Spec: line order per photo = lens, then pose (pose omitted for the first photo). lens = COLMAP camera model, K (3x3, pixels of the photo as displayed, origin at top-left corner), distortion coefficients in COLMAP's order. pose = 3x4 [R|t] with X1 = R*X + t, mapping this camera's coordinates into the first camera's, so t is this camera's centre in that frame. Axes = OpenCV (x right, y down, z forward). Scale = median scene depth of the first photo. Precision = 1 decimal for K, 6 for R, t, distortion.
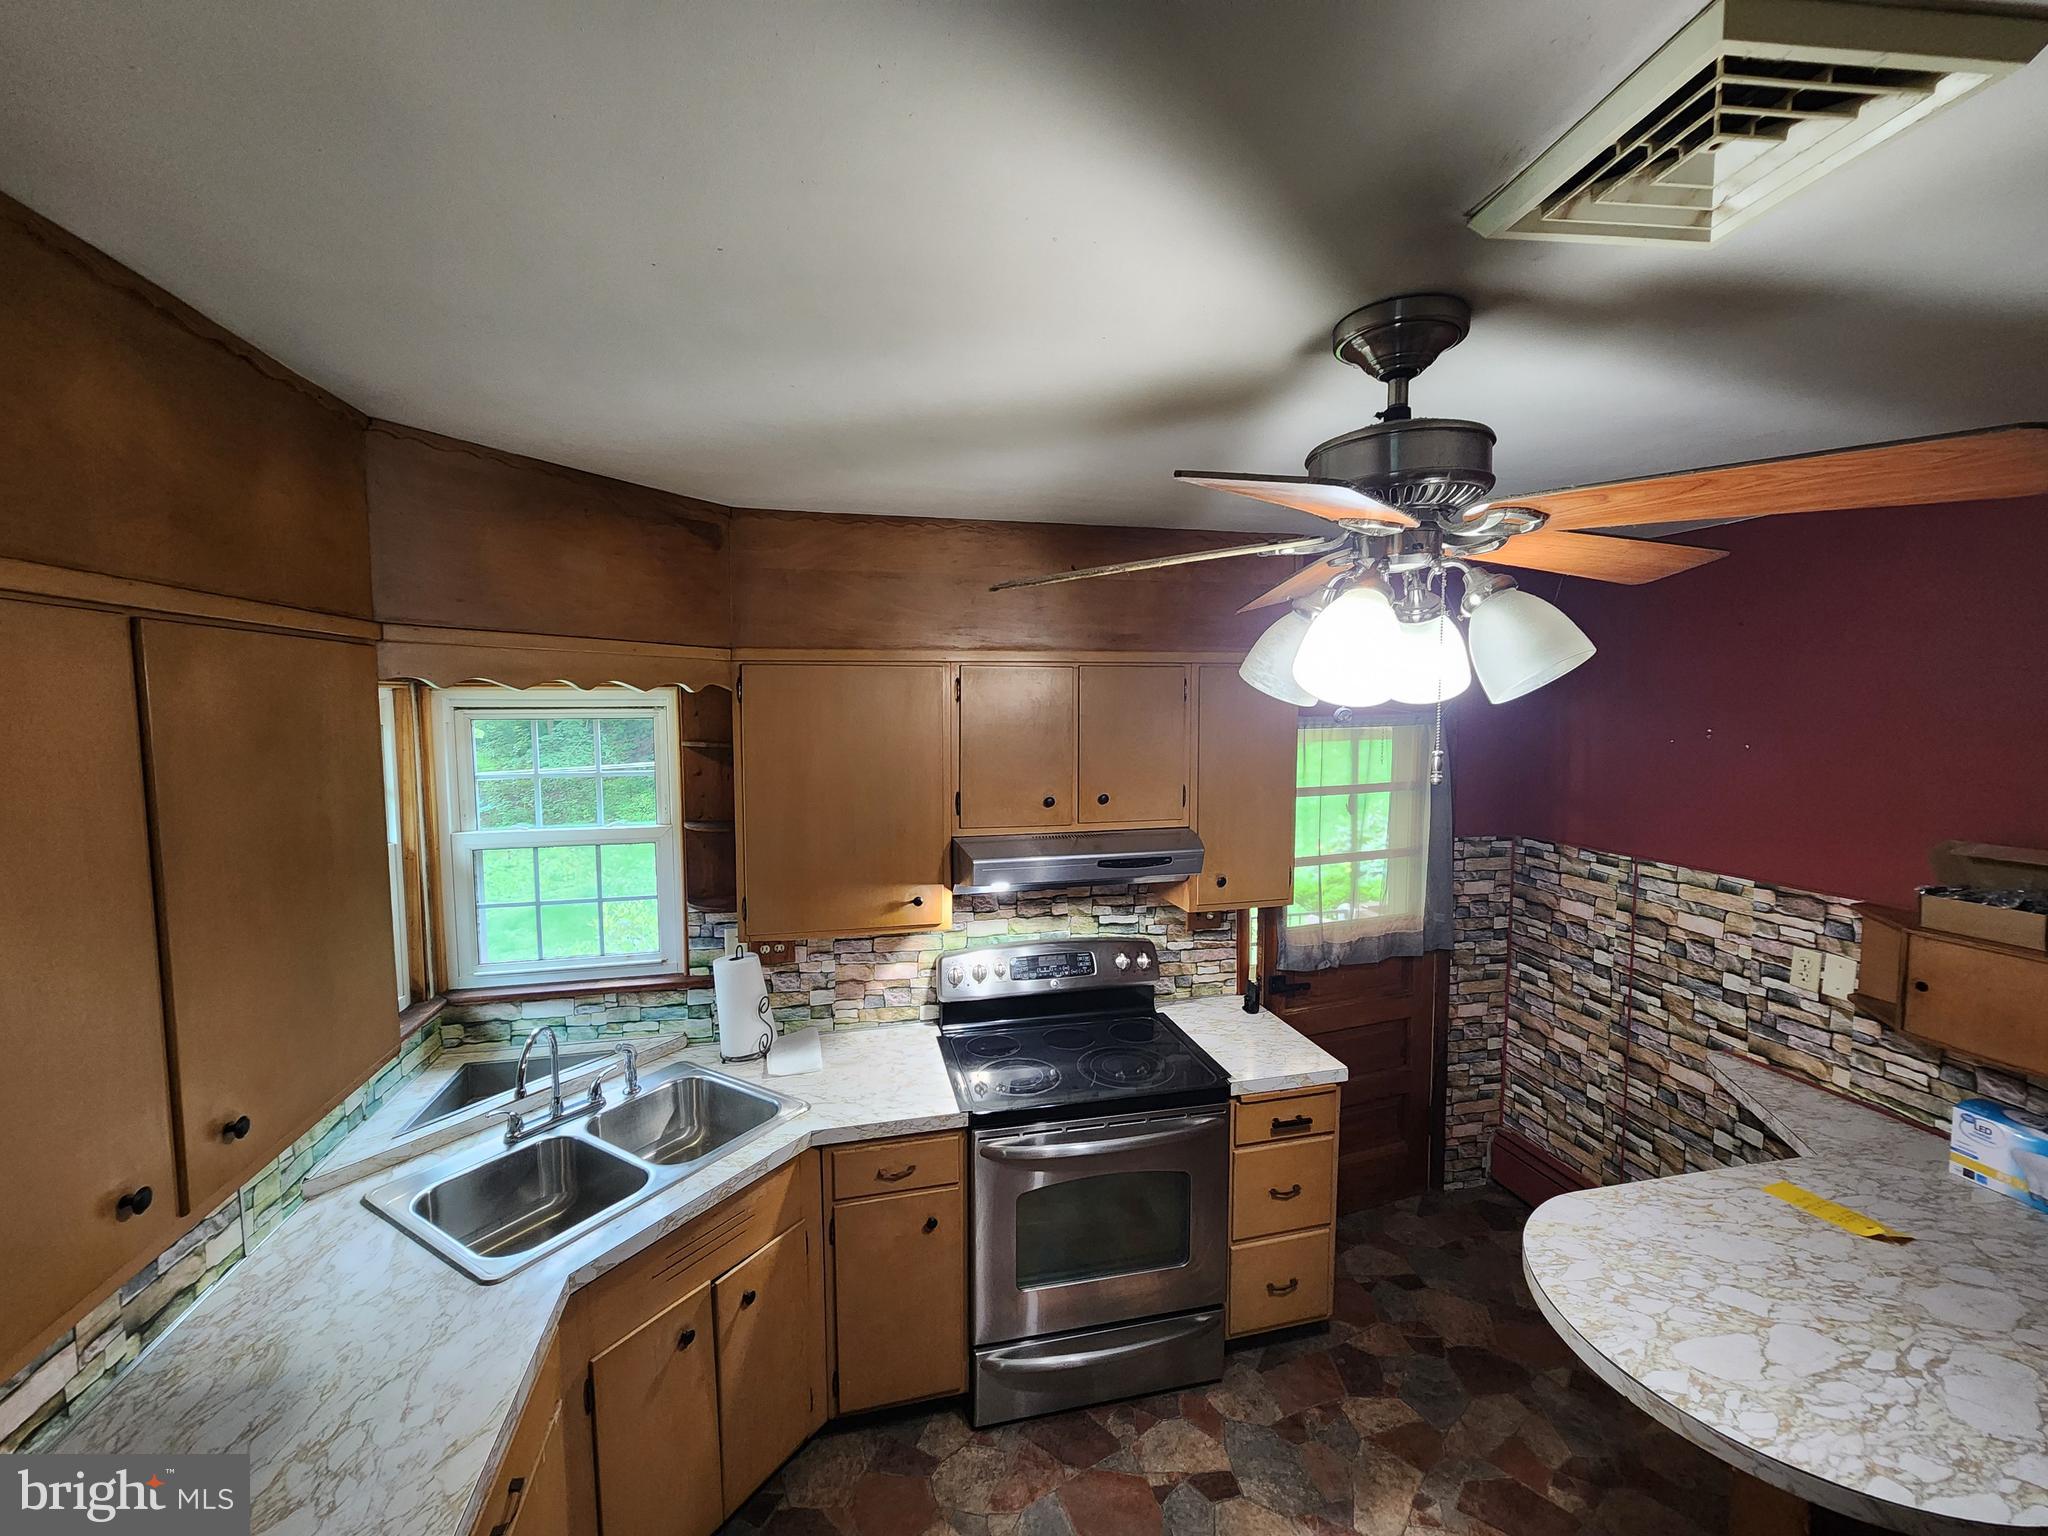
lens RADIAL K [[848.3, 0, 1025.3], [0, 848.3, 768.6], [0, 0, 1]] dist [0.005202, 0.001735]
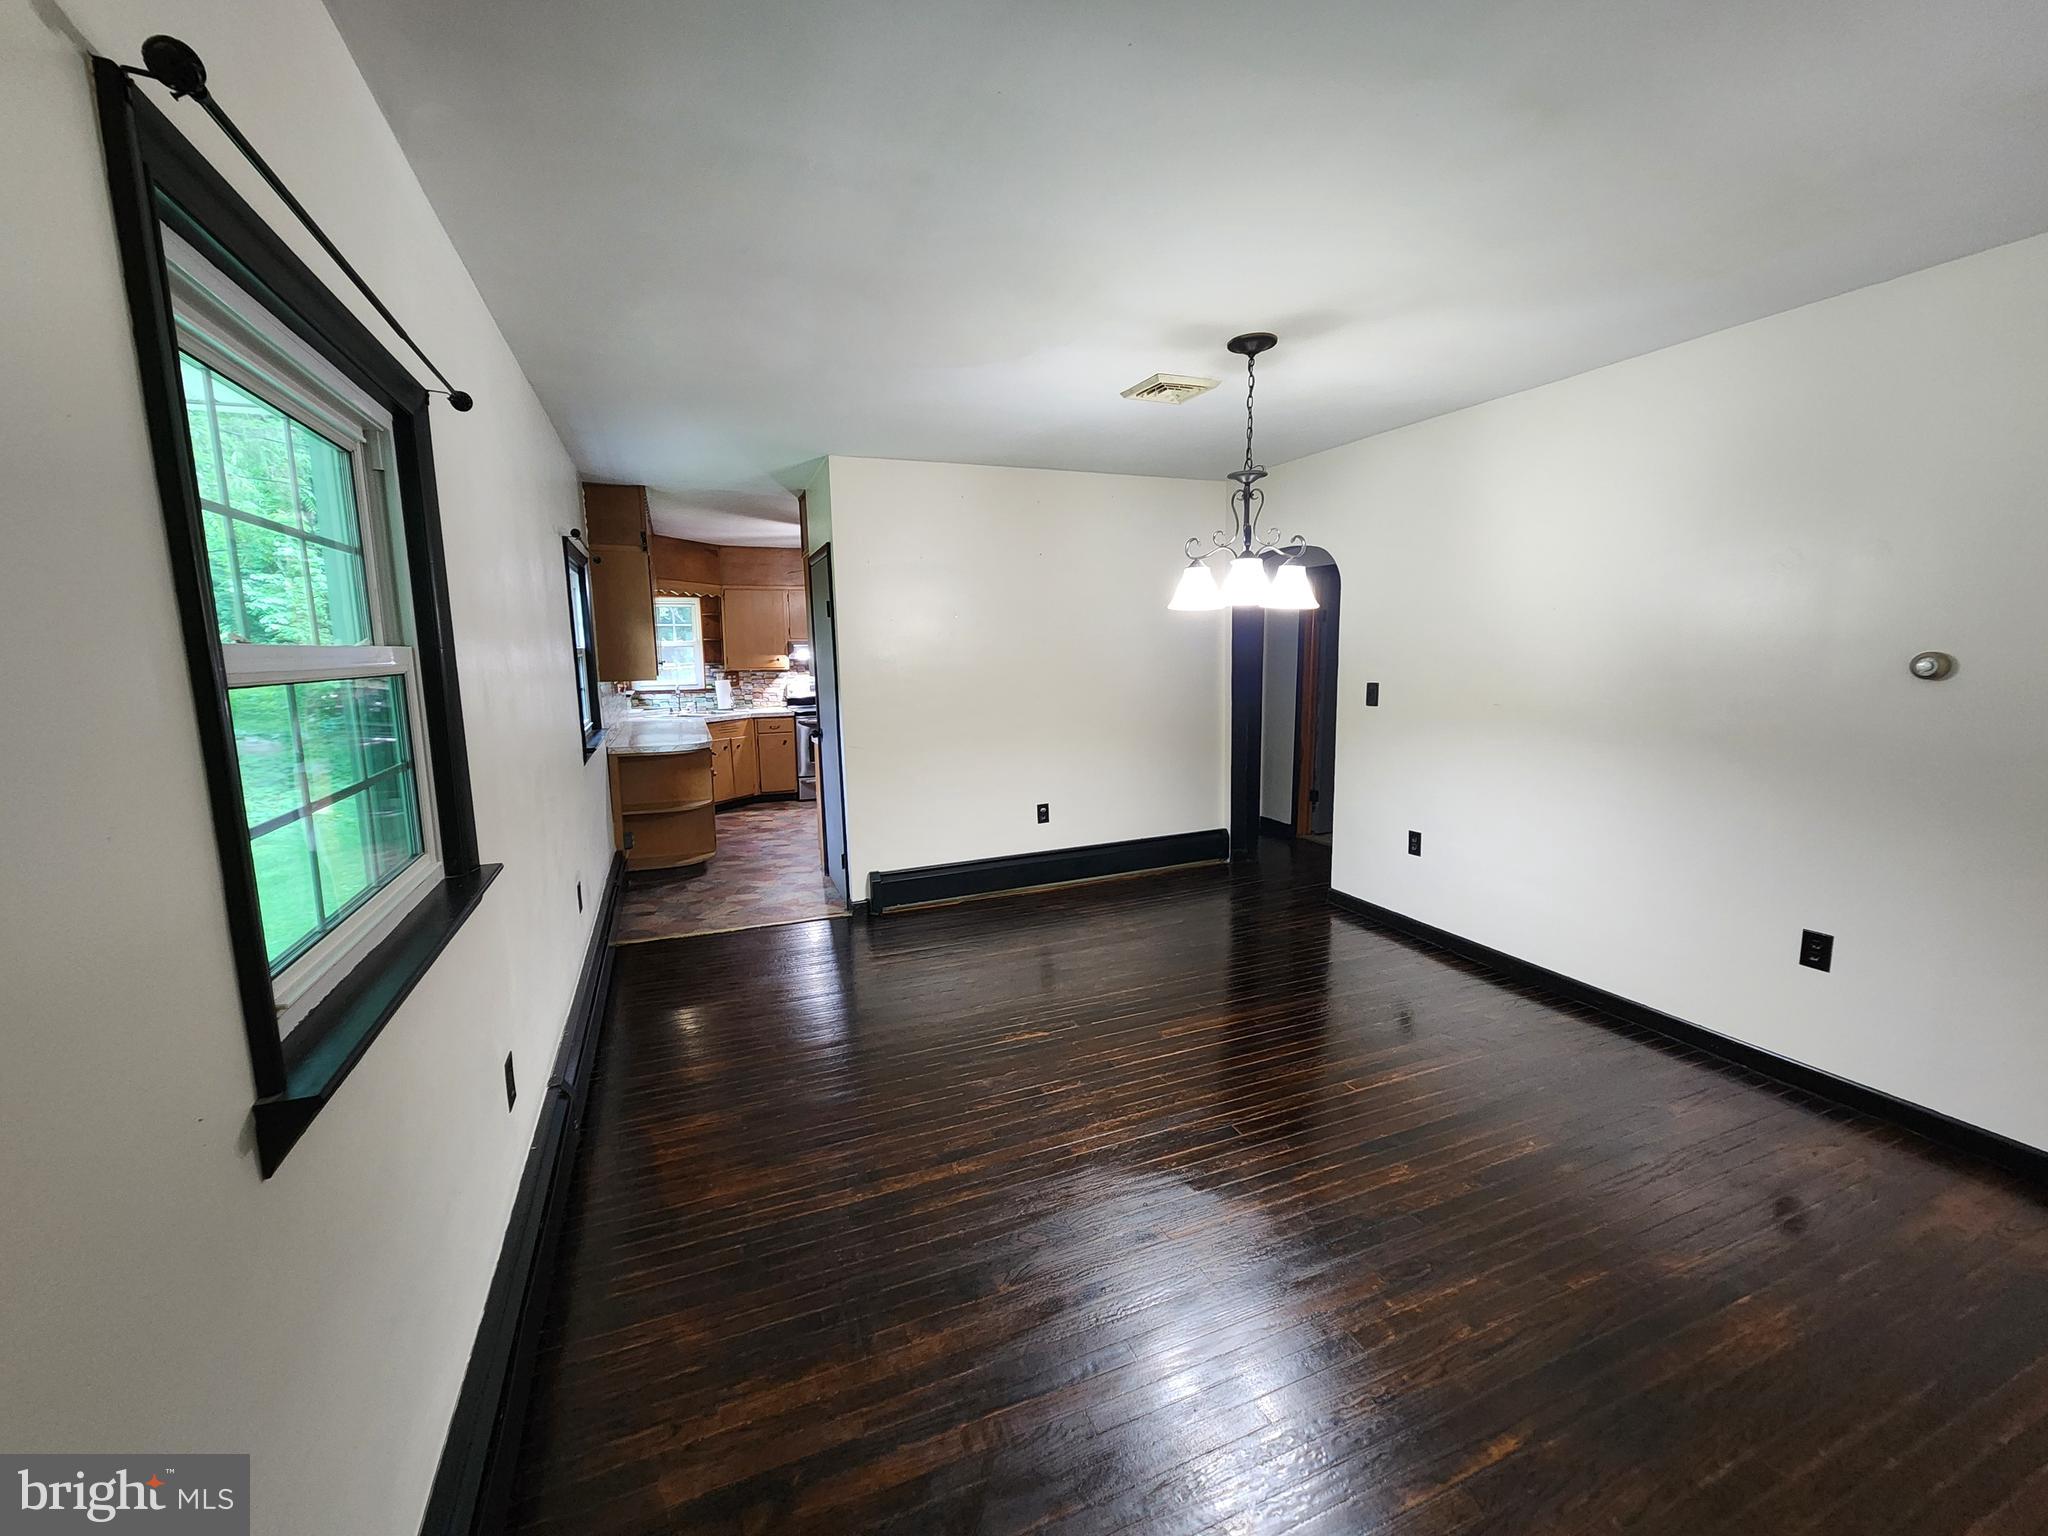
lens RADIAL K [[848.3, 0, 1025.5], [0, 848.3, 769.6], [0, 0, 1]] dist [0.005202, 0.001735]
pose [[0.988152, -0.029313, 0.150654, 0.318545], [0.018813, 0.997324, 0.070653, 0.359441], [-0.152322, -0.066982, 0.986059, -2.465455]]
